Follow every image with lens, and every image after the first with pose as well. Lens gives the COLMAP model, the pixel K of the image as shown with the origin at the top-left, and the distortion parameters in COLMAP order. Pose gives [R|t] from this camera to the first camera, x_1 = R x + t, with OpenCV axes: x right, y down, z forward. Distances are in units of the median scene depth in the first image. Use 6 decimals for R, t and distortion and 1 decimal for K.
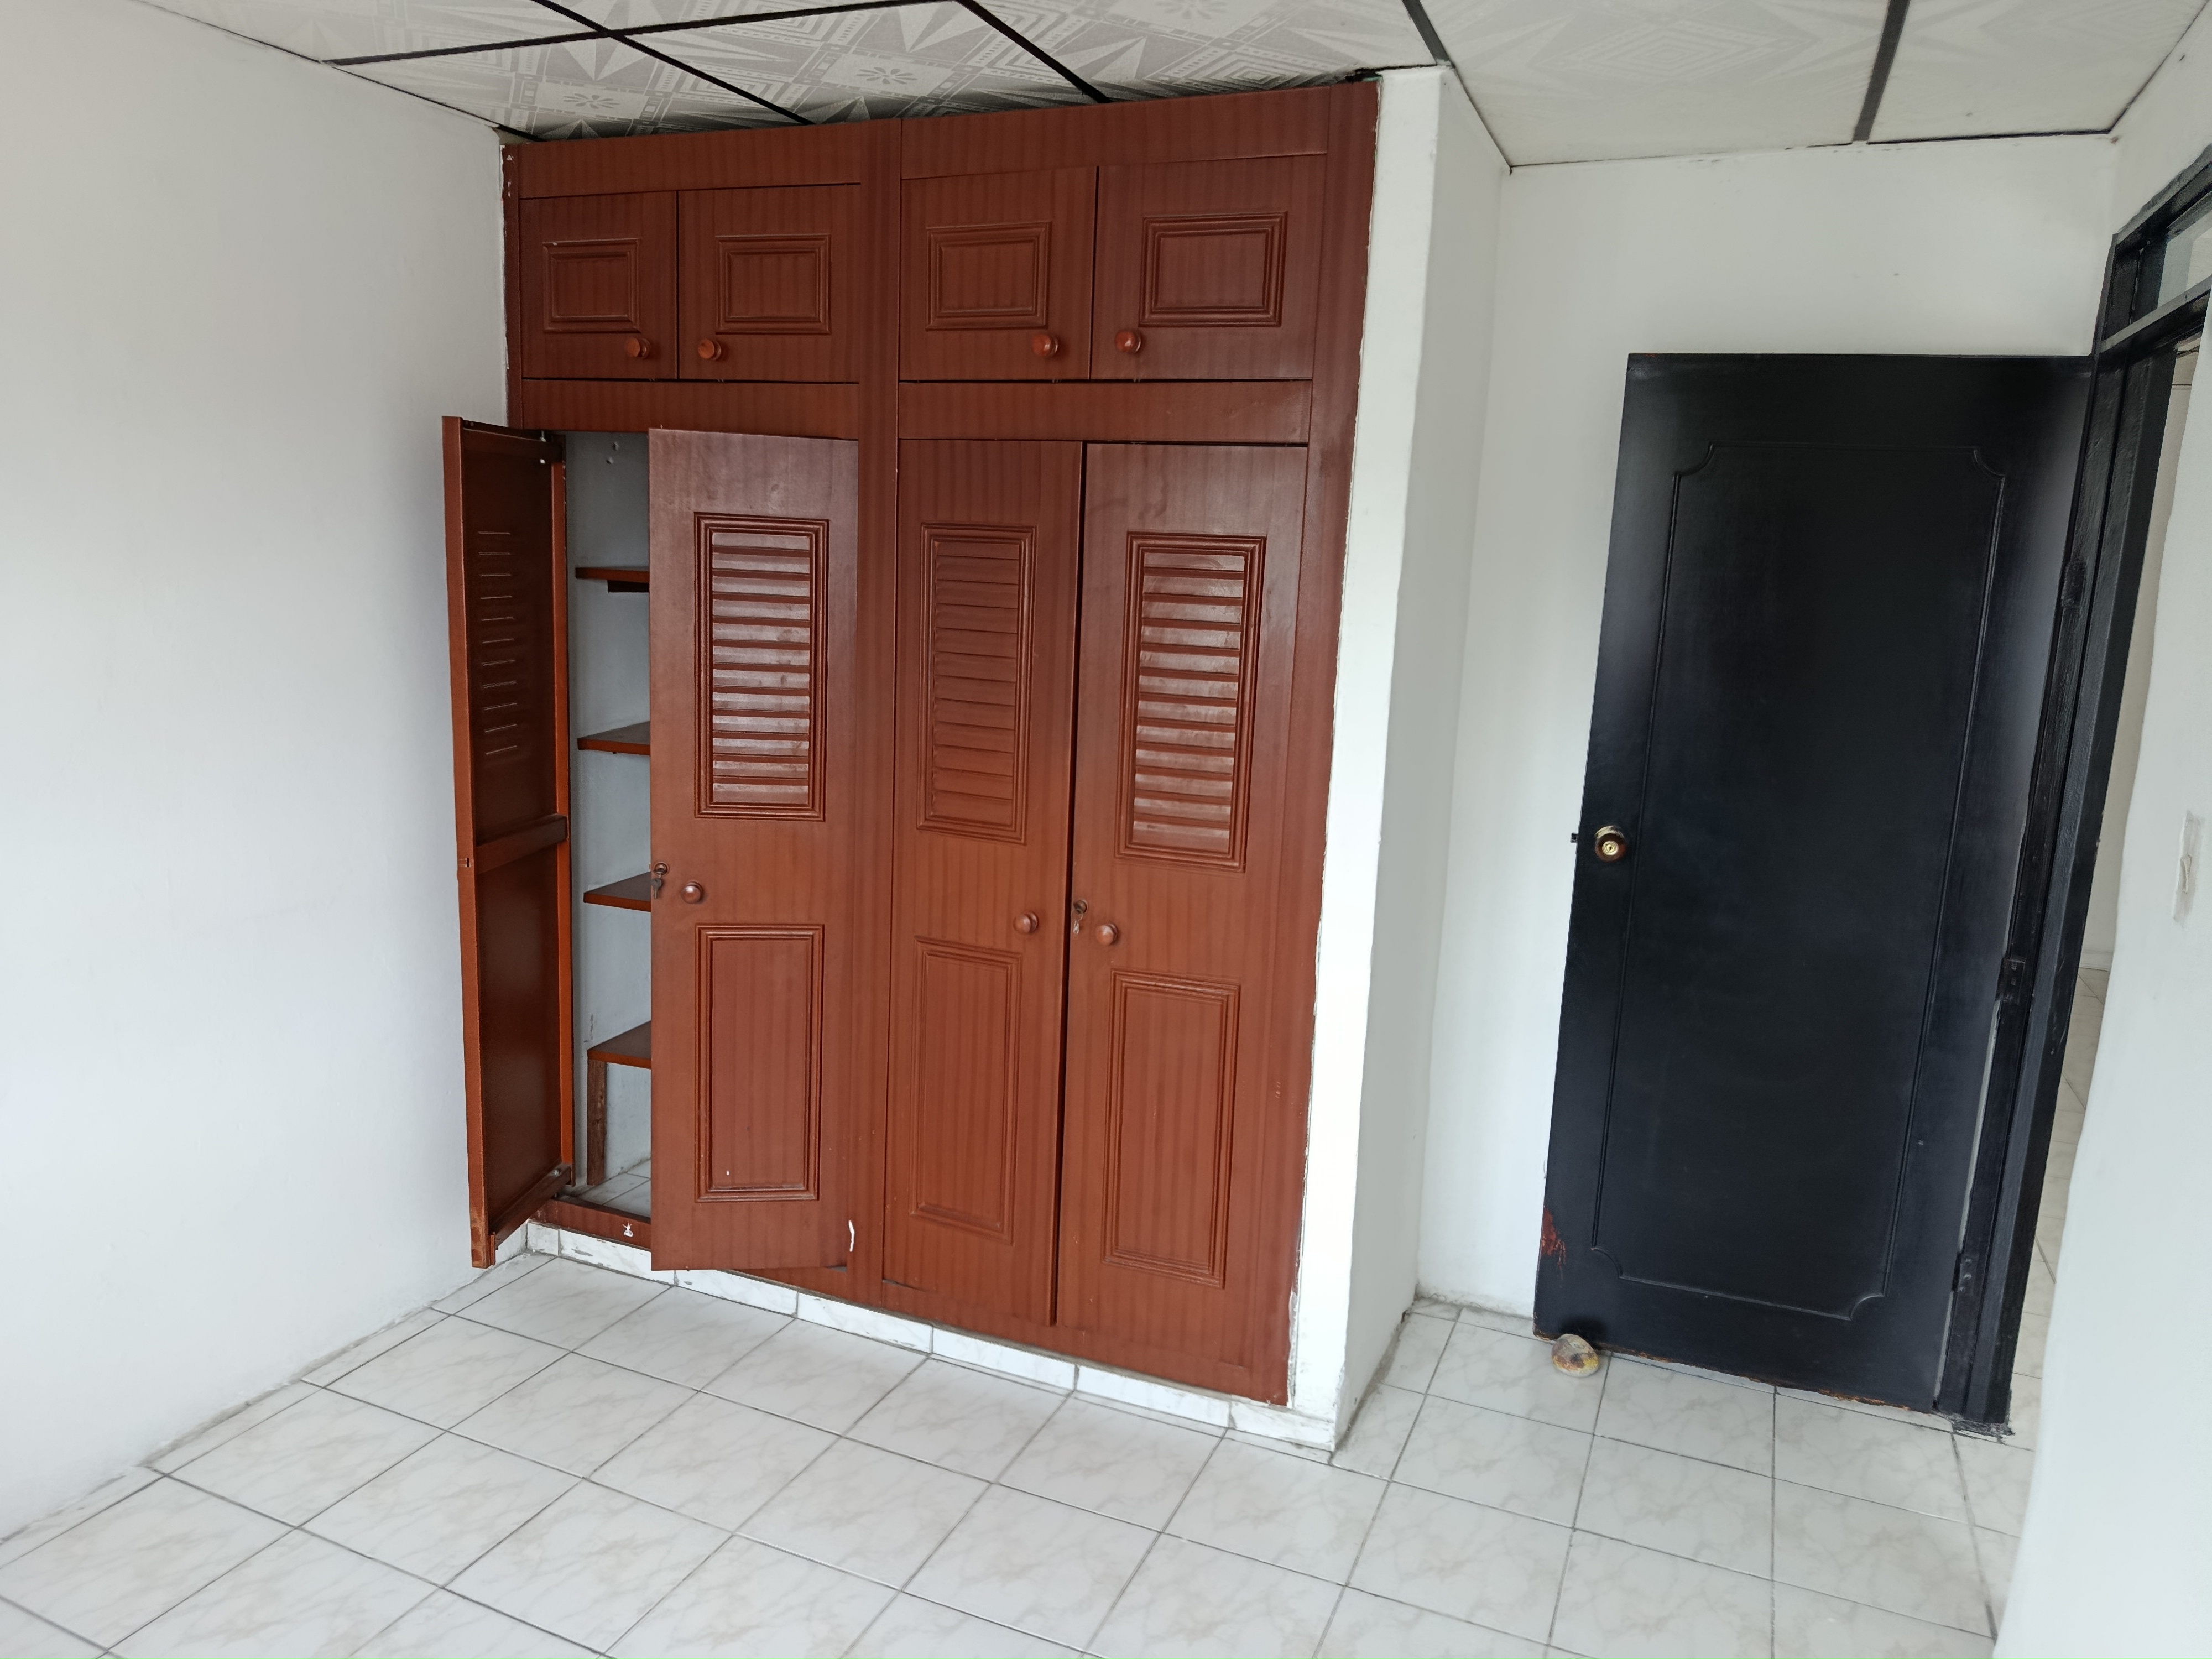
lens RADIAL K [[1556.8, 0, 1104.2], [0, 1556.8, 831.7], [0, 0, 1]] dist [-0.011520, -0.001260]
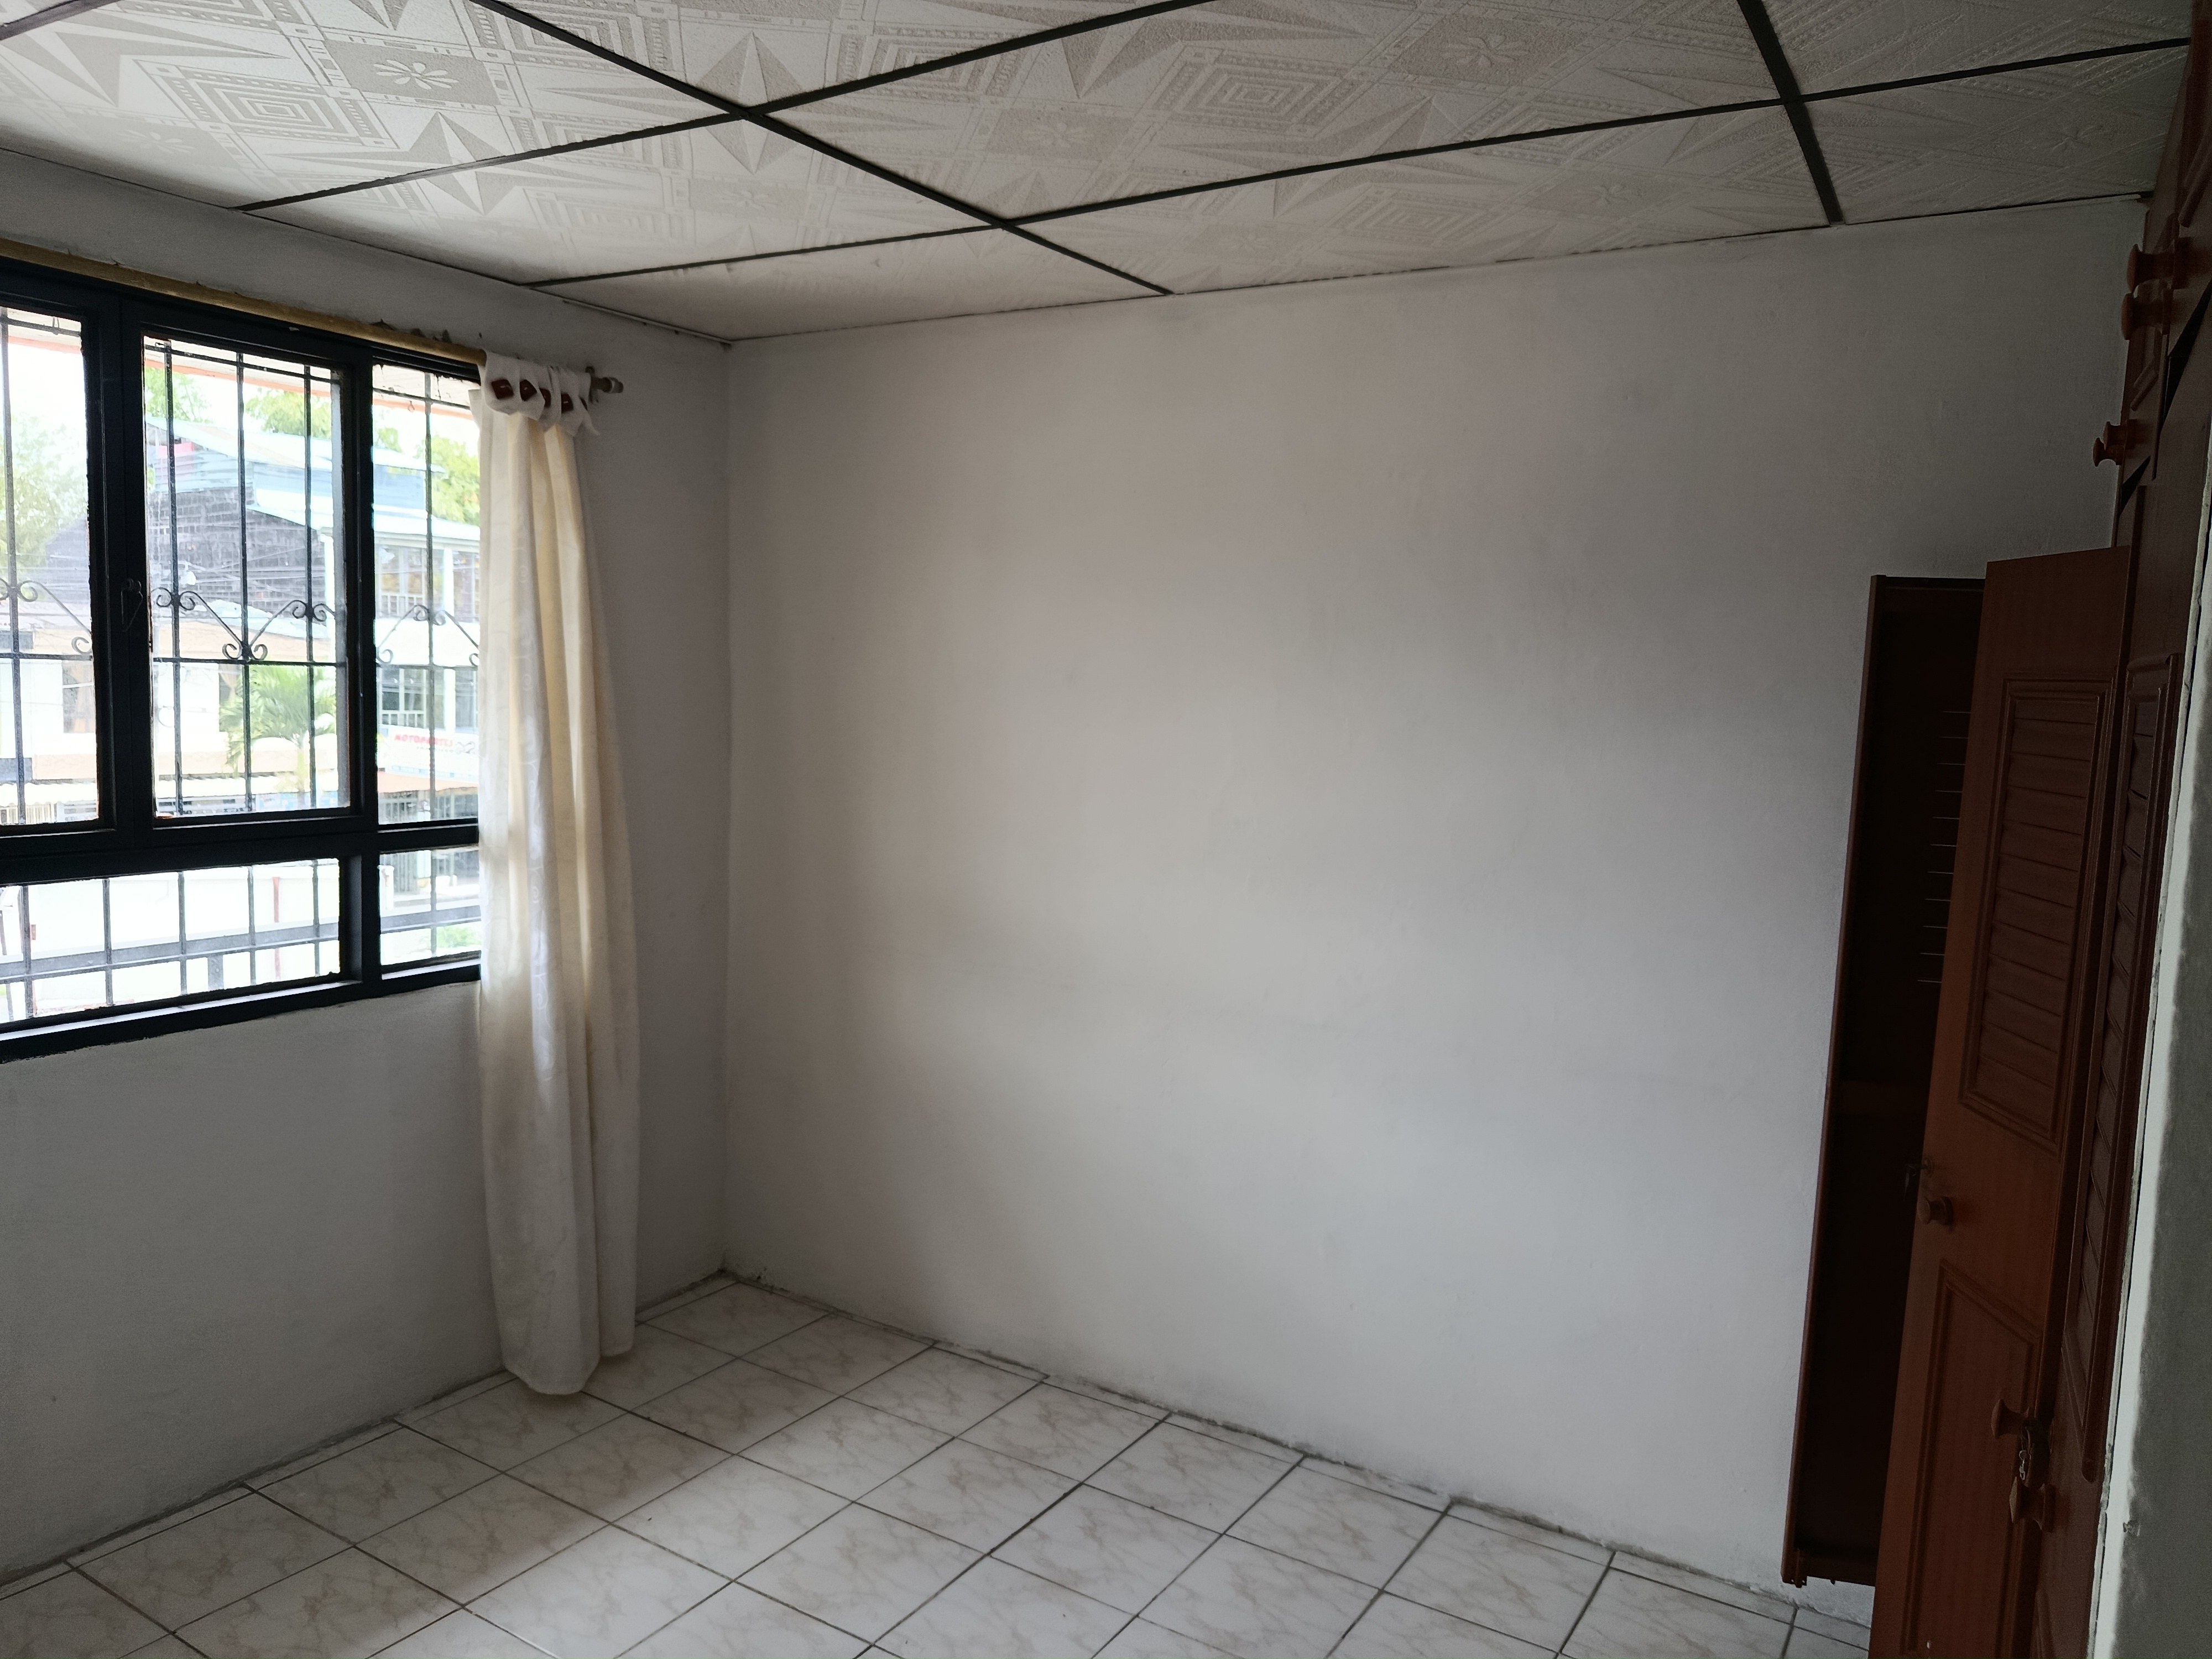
lens RADIAL K [[1556.8, 0, 1108.6], [0, 1556.8, 826.8], [0, 0, 1]] dist [-0.011520, -0.001260]
pose [[-0.157696, 0.064358, -0.985388, 0.534166], [-0.210302, 0.972793, 0.097190, -0.142370], [0.964834, 0.222555, -0.139871, 0.781621]]
